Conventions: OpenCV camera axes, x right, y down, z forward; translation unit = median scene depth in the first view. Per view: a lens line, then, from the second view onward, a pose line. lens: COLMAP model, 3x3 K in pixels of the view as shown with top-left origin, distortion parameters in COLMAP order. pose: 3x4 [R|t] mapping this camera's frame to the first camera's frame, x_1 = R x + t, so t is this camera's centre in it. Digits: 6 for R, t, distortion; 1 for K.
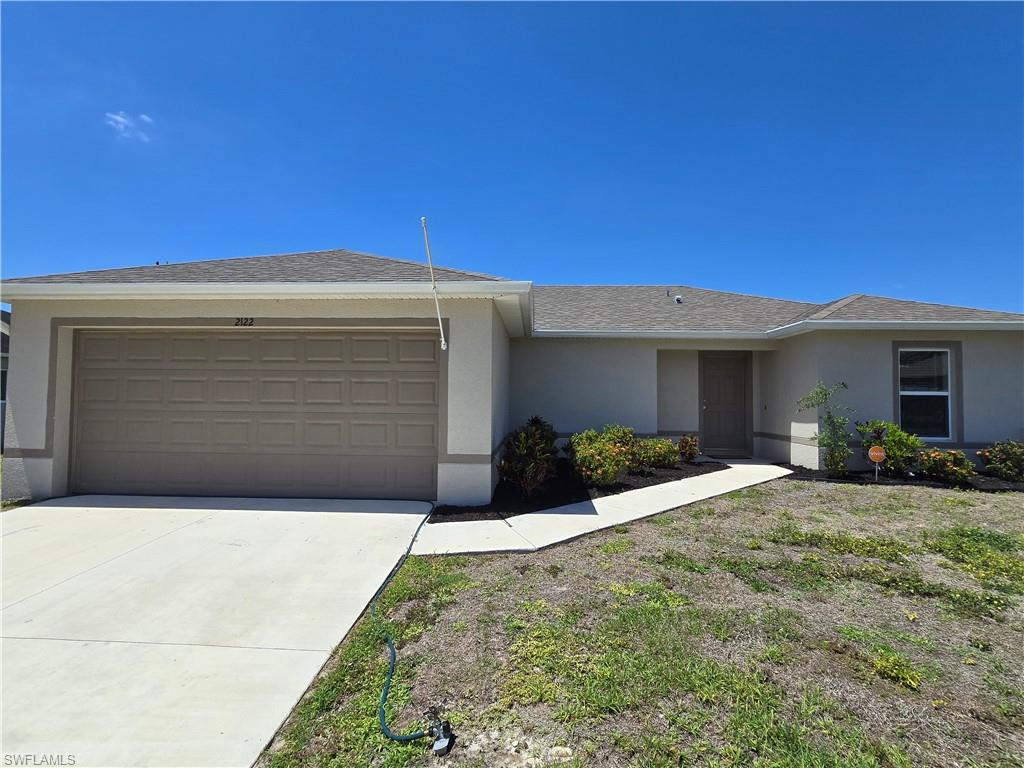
lens RADIAL K [[492.6, 0, 514.9], [0, 492.6, 377.4], [0, 0, 1]] dist [-0.011240, 0.004514]
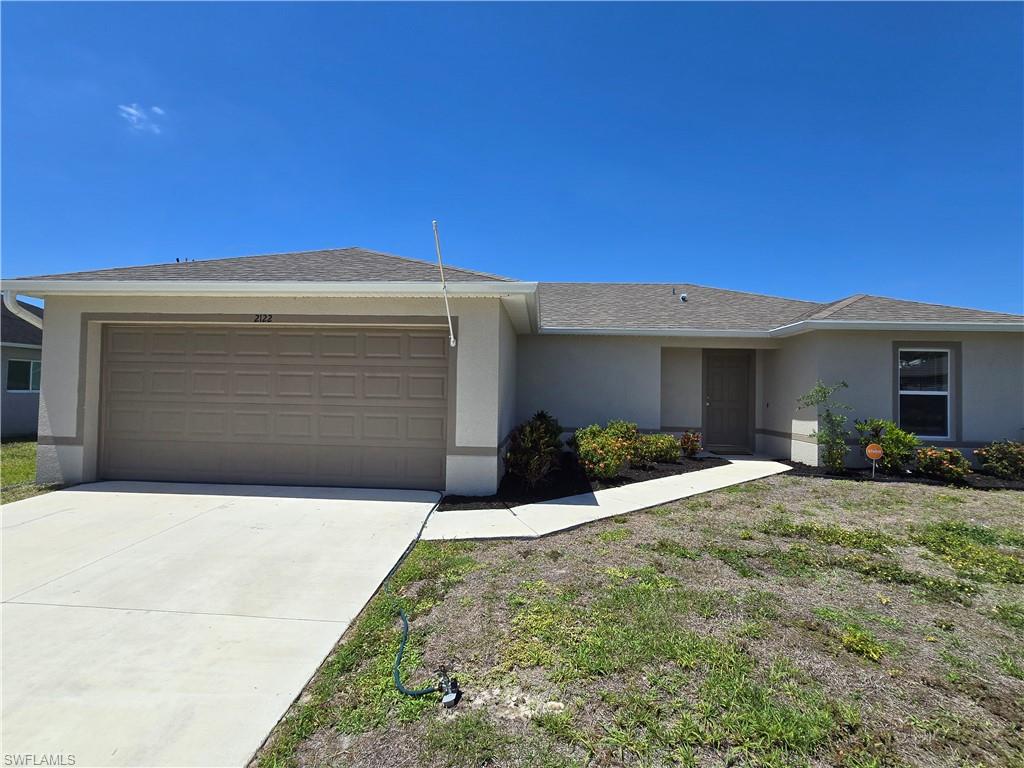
lens RADIAL K [[492.6, 0, 514.8], [0, 492.6, 377.6], [0, 0, 1]] dist [-0.011240, 0.004514]
pose [[0.999823, 0.009812, -0.016024, 0.003314], [-0.009631, 0.999889, 0.011345, -0.002749], [0.016134, -0.011189, 0.999807, -0.034109]]
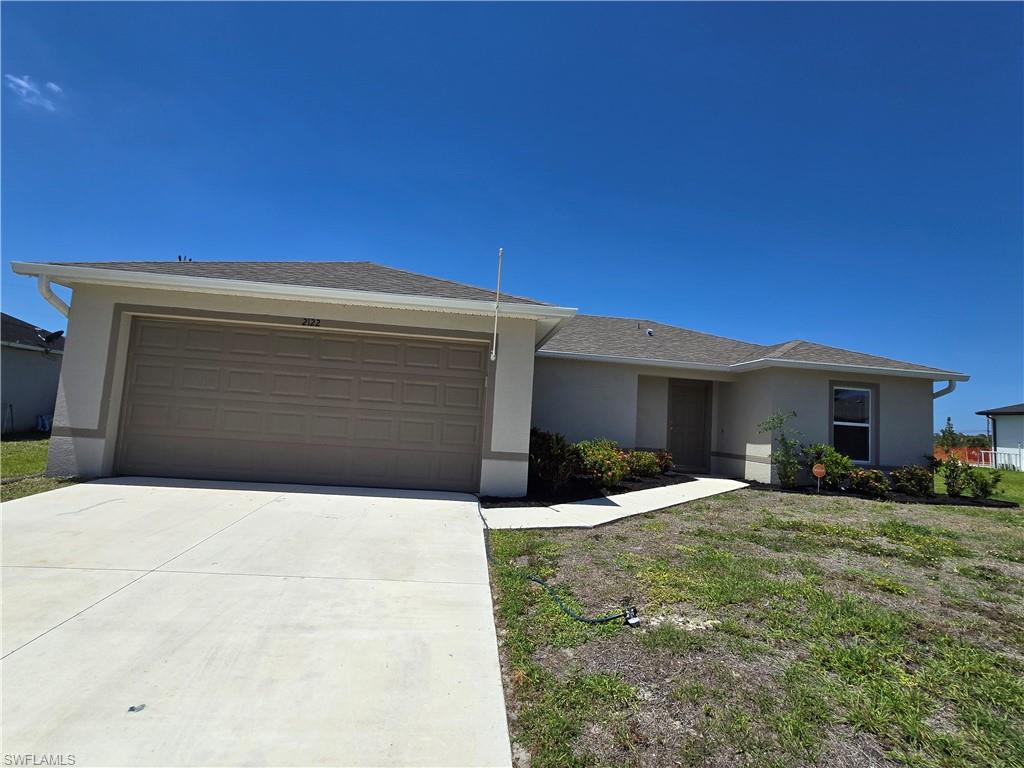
lens RADIAL K [[492.6, 0, 514.6], [0, 492.6, 379.1], [0, 0, 1]] dist [-0.011240, 0.004514]
pose [[0.988341, 0.065595, 0.137400, -0.200564], [-0.060094, 0.997231, -0.043811, 0.028024], [-0.139893, 0.035044, 0.989546, -0.117840]]
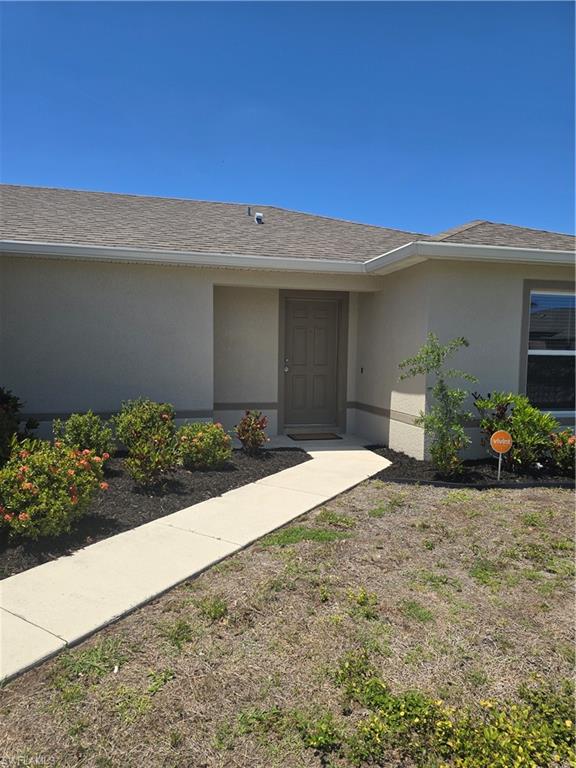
lens RADIAL K [[513.0, 0, 274.1], [0, 513.0, 385.0], [0, 0, 1]] dist [0.053499, -0.053769]
pose [[0.963557, -0.015089, 0.267076, 0.242322], [-0.014191, 0.994119, 0.107361, 0.003582], [-0.267125, -0.107239, 0.957676, 0.404056]]
